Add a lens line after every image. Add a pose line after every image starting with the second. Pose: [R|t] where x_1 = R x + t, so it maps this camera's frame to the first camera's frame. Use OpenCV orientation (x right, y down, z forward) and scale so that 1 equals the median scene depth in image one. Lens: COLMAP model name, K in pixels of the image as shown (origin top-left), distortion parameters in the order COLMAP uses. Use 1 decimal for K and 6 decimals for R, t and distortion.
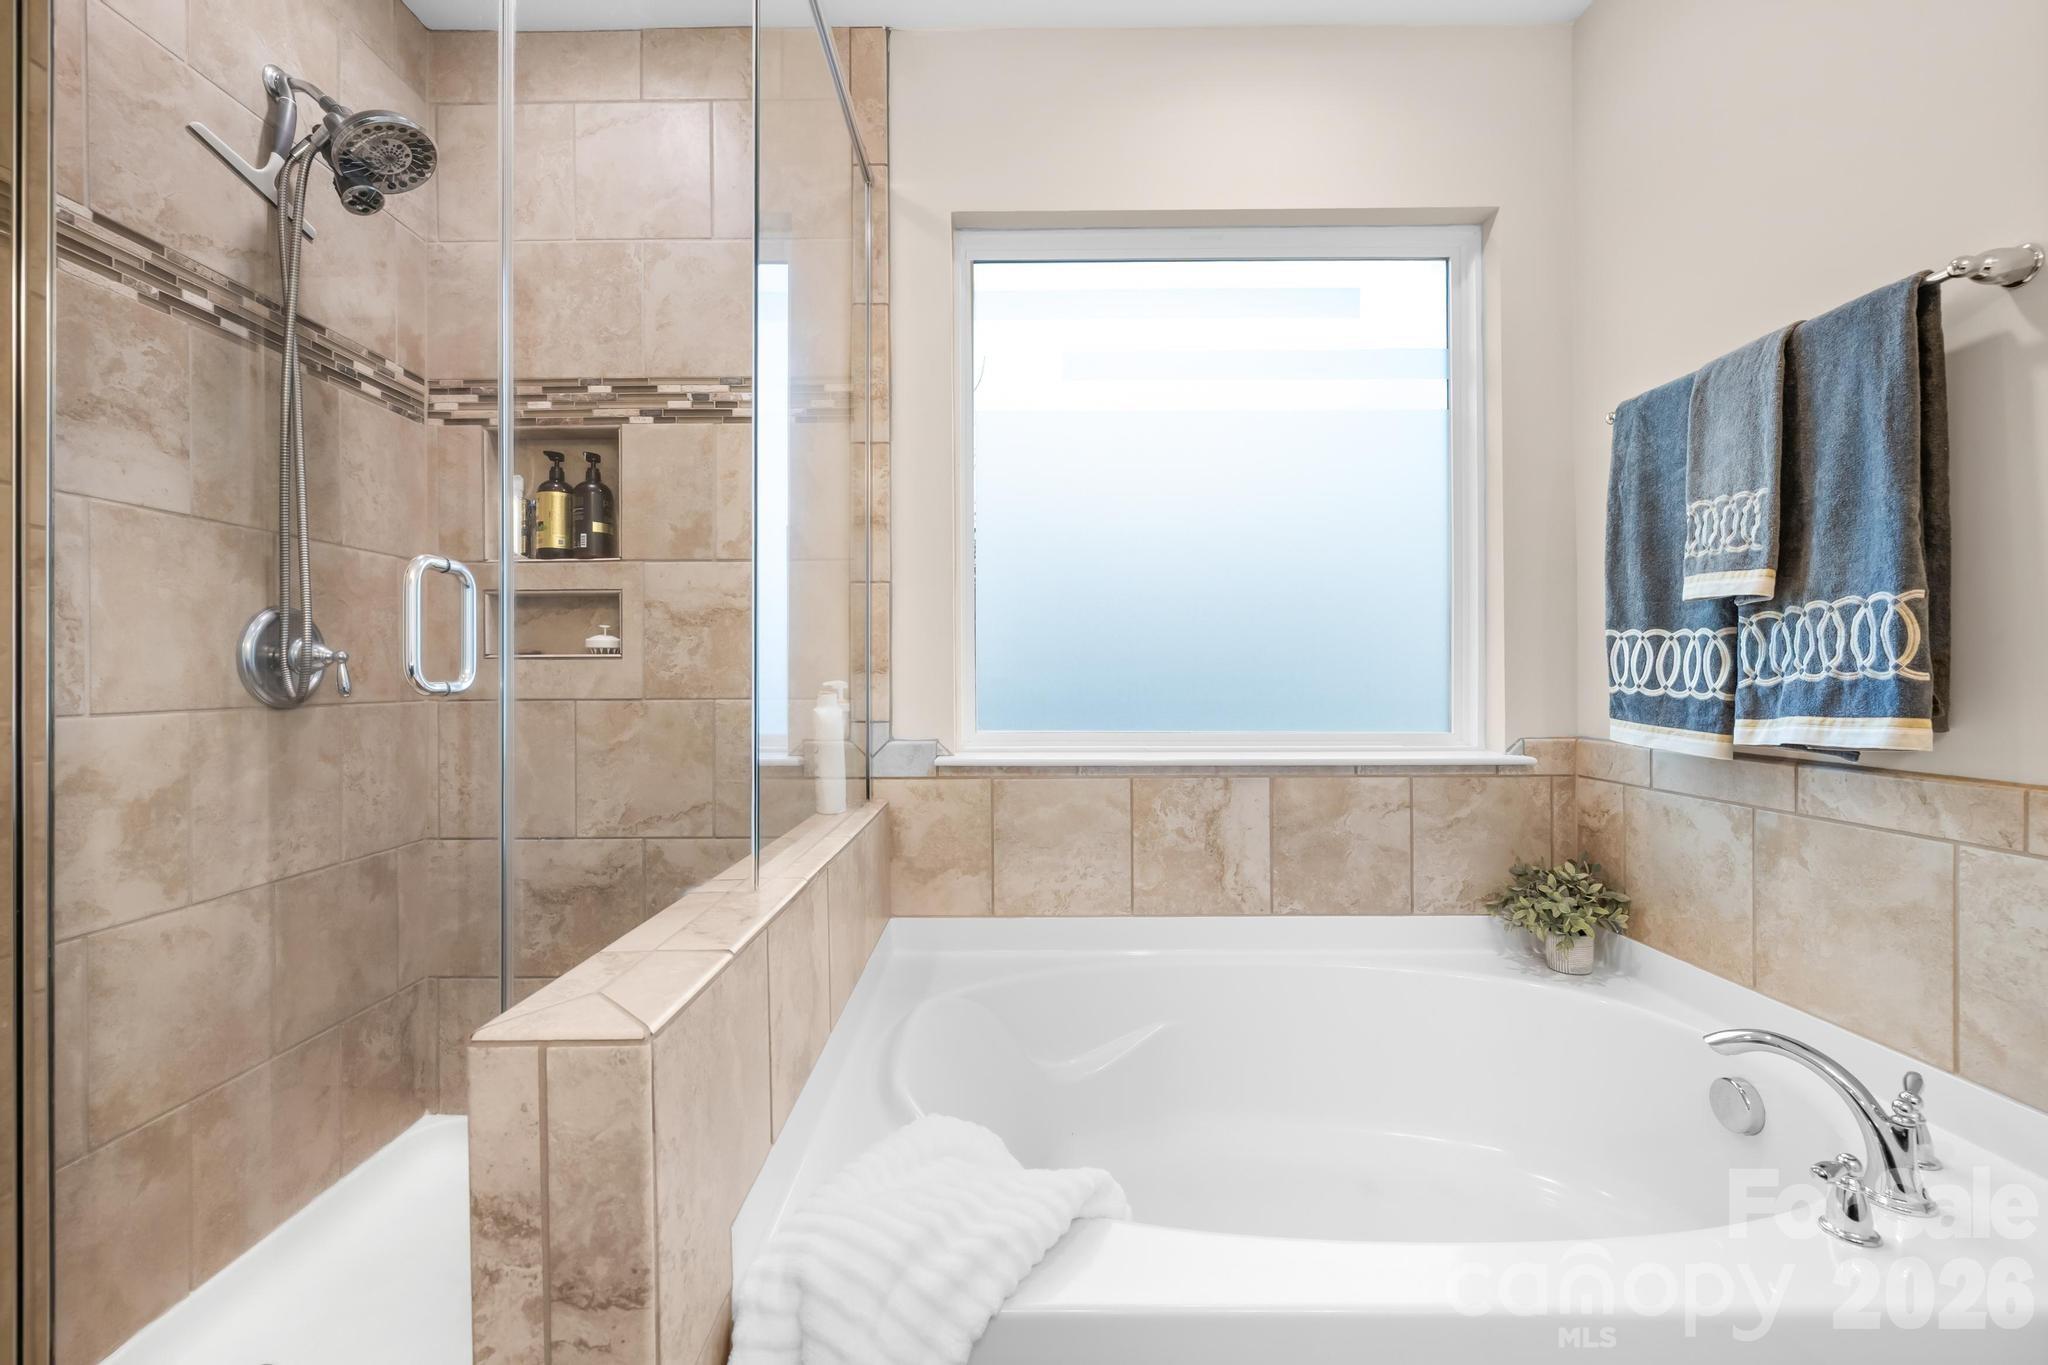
lens RADIAL K [[873.1, 0, 1023.7], [0, 873.1, 676.1], [0, 0, 1]] dist [0.000604, 0.000121]
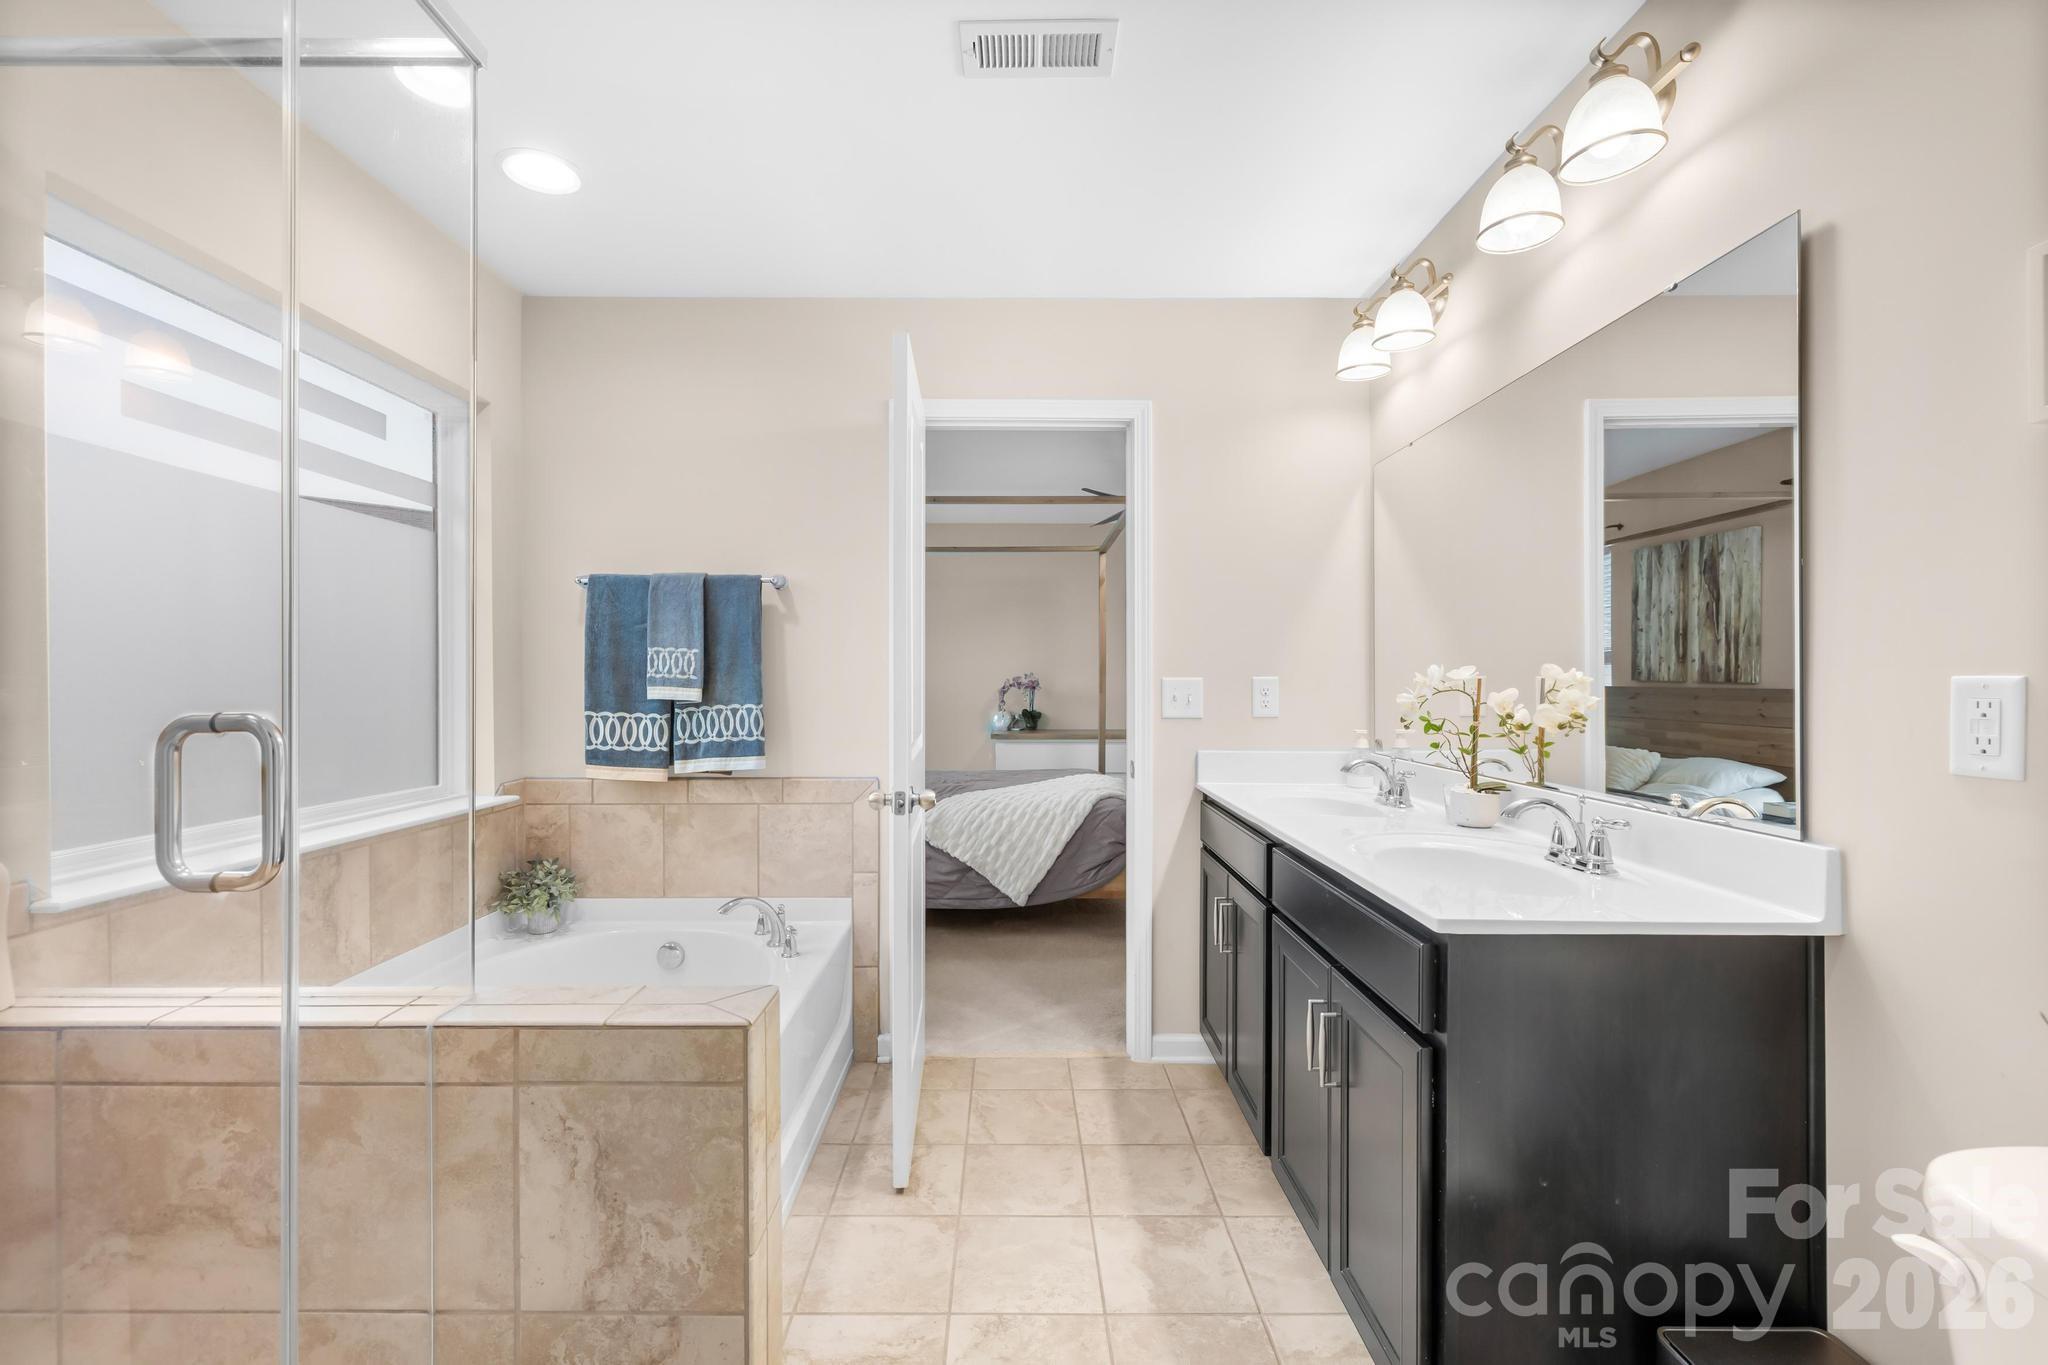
lens RADIAL K [[873.1, 0, 1020.6], [0, 873.1, 678.5], [0, 0, 1]] dist [0.000604, 0.000121]
pose [[-0.014824, -0.003012, 0.999886, -1.147934], [-0.003242, 0.999990, 0.002964, -0.141891], [-0.999885, -0.003198, -0.014833, 0.236937]]
